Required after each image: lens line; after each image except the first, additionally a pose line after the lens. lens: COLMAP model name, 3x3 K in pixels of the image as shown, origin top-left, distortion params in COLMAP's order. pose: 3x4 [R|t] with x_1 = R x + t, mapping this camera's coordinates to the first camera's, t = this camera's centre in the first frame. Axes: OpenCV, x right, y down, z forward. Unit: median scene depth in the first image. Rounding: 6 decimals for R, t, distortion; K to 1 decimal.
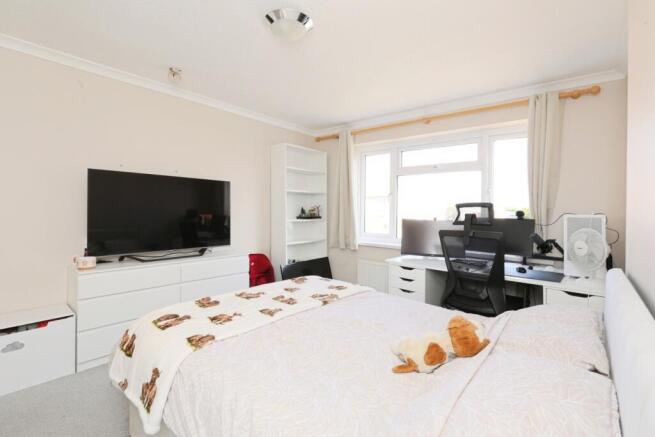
lens RADIAL K [[295.0, 0, 330.0], [0, 295.0, 215.7], [0, 0, 1]] dist [0.002098, 0.000043]
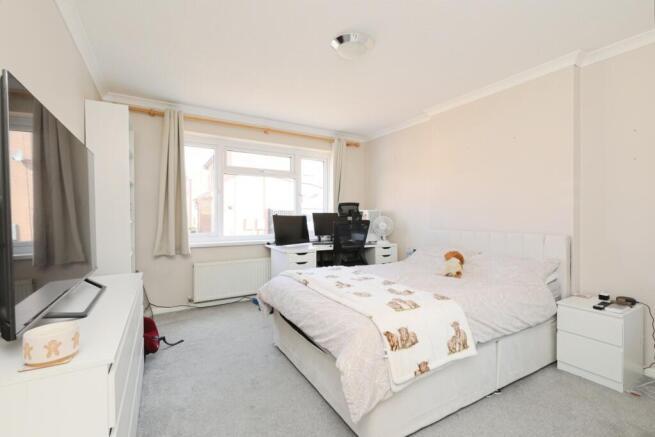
lens RADIAL K [[295.0, 0, 328.8], [0, 295.0, 217.5], [0, 0, 1]] dist [0.002098, 0.000043]
pose [[0.342485, -0.017991, 0.939351, -0.652595], [0.024610, 0.999645, 0.010173, 0.013091], [-0.939201, 0.019633, 0.342806, 0.357033]]
